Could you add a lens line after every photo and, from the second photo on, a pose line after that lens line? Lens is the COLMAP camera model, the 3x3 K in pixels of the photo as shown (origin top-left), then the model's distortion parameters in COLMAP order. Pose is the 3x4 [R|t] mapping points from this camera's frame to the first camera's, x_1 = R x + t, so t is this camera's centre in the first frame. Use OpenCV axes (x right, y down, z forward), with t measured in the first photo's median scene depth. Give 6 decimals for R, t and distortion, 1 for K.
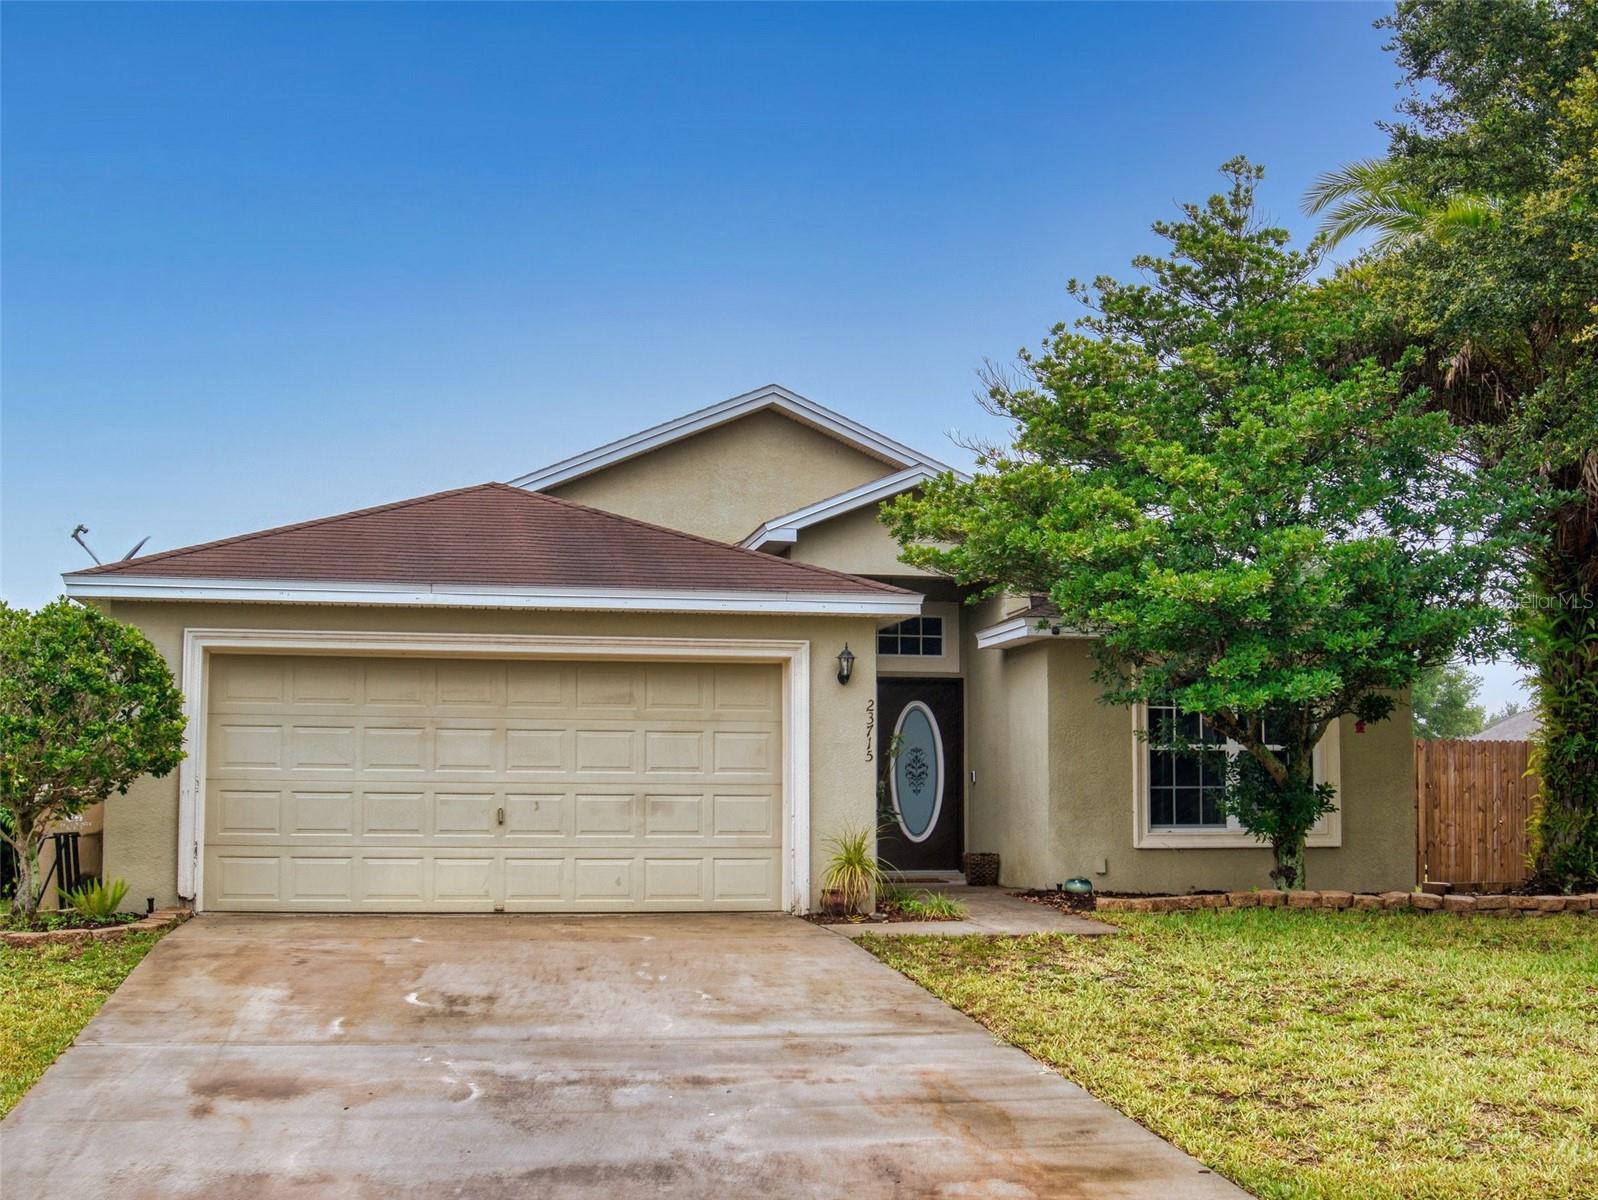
lens RADIAL K [[2064.5, 0, 751.1], [0, 2064.5, 597.6], [0, 0, 1]] dist [-0.116772, -0.030941]
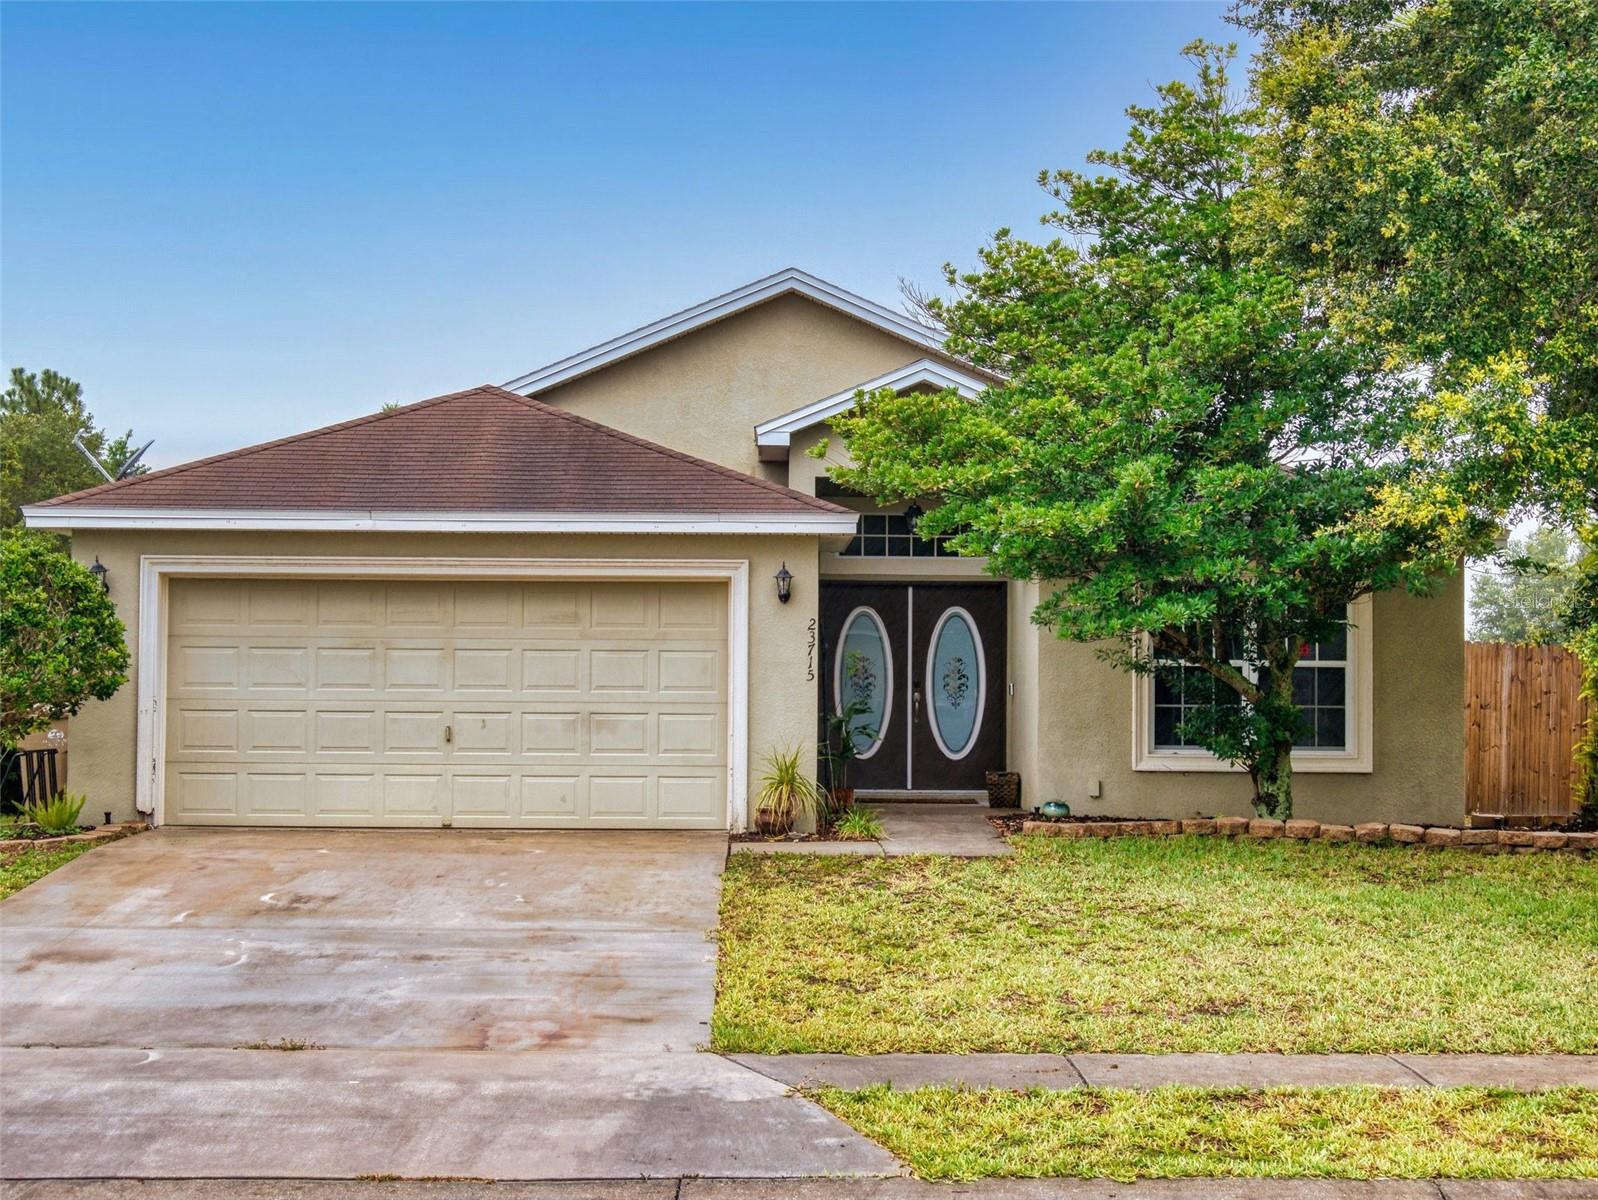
lens RADIAL K [[3231.8, 0, 797.7], [0, 3231.8, 206.0], [0, 0, 1]] dist [0.022764, -0.066159]
pose [[0.982294, -0.022929, -0.185935, 0.353895], [0.014540, 0.998819, -0.046356, -0.079956], [0.186779, 0.042831, 0.981468, -0.567351]]
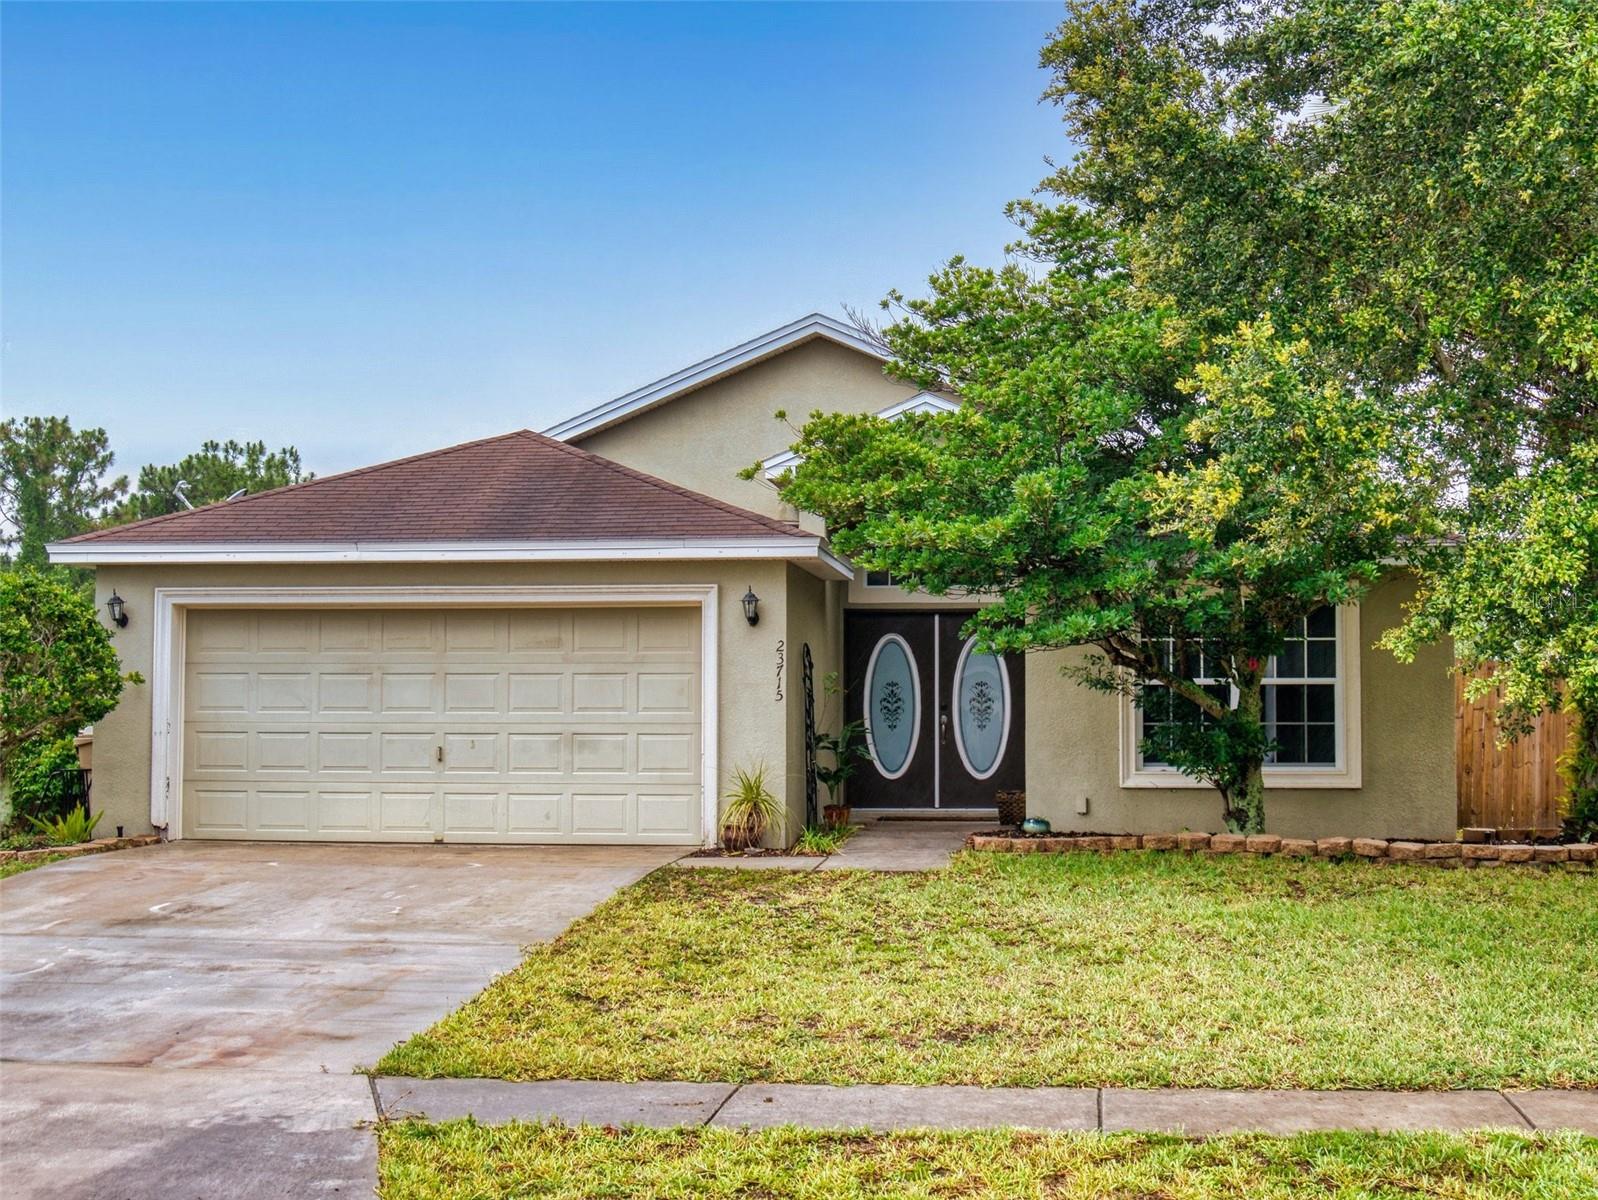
lens RADIAL K [[2652.3, 0, 797.6], [0, 2652.3, 505.6], [0, 0, 1]] dist [-0.091518, -0.037850]
pose [[0.938815, -0.031355, -0.342992, 0.525218], [0.036958, 0.999269, 0.009808, -0.030141], [0.342434, -0.021884, 0.939287, -0.231738]]
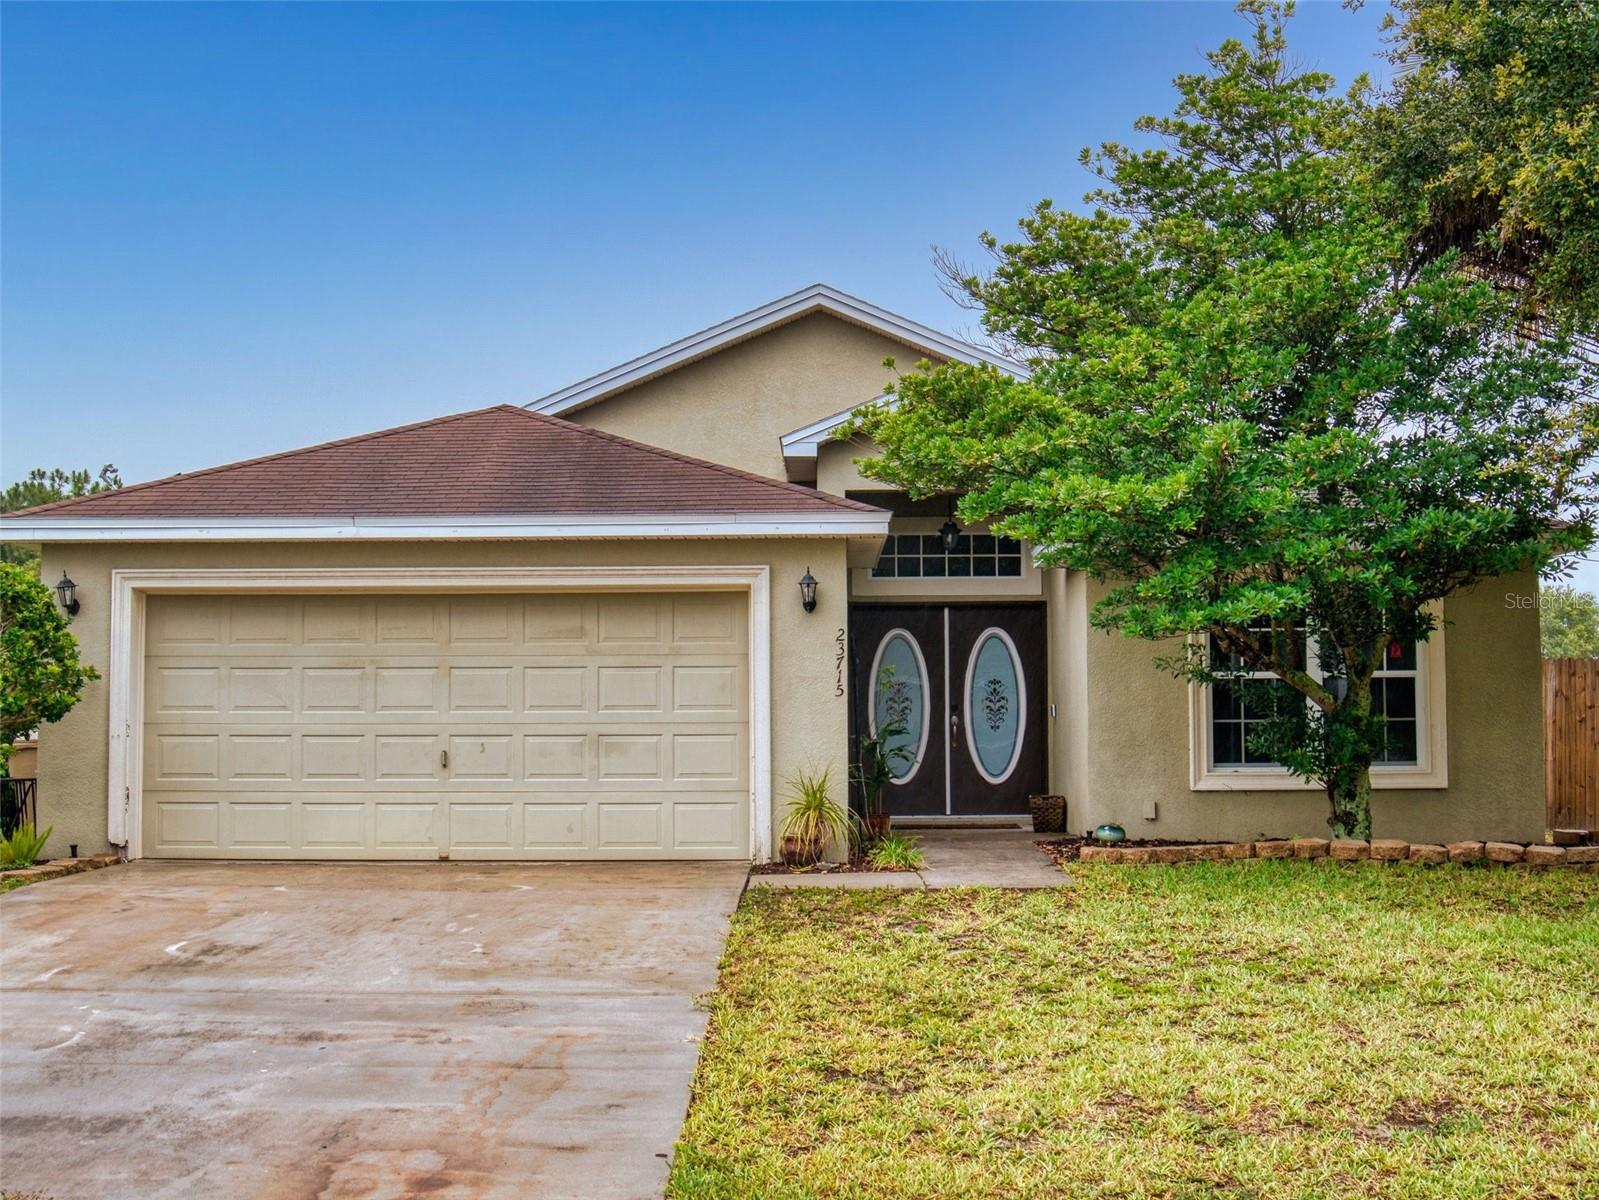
lens RADIAL K [[2248.8, 0, 763.0], [0, 2248.8, 561.5], [0, 0, 1]] dist [-0.120883, 0.049340]
pose [[0.973700, -0.026667, -0.226266, 0.252637], [0.030969, 0.999400, 0.015484, 0.003781], [0.225718, -0.022084, 0.973942, 0.029879]]
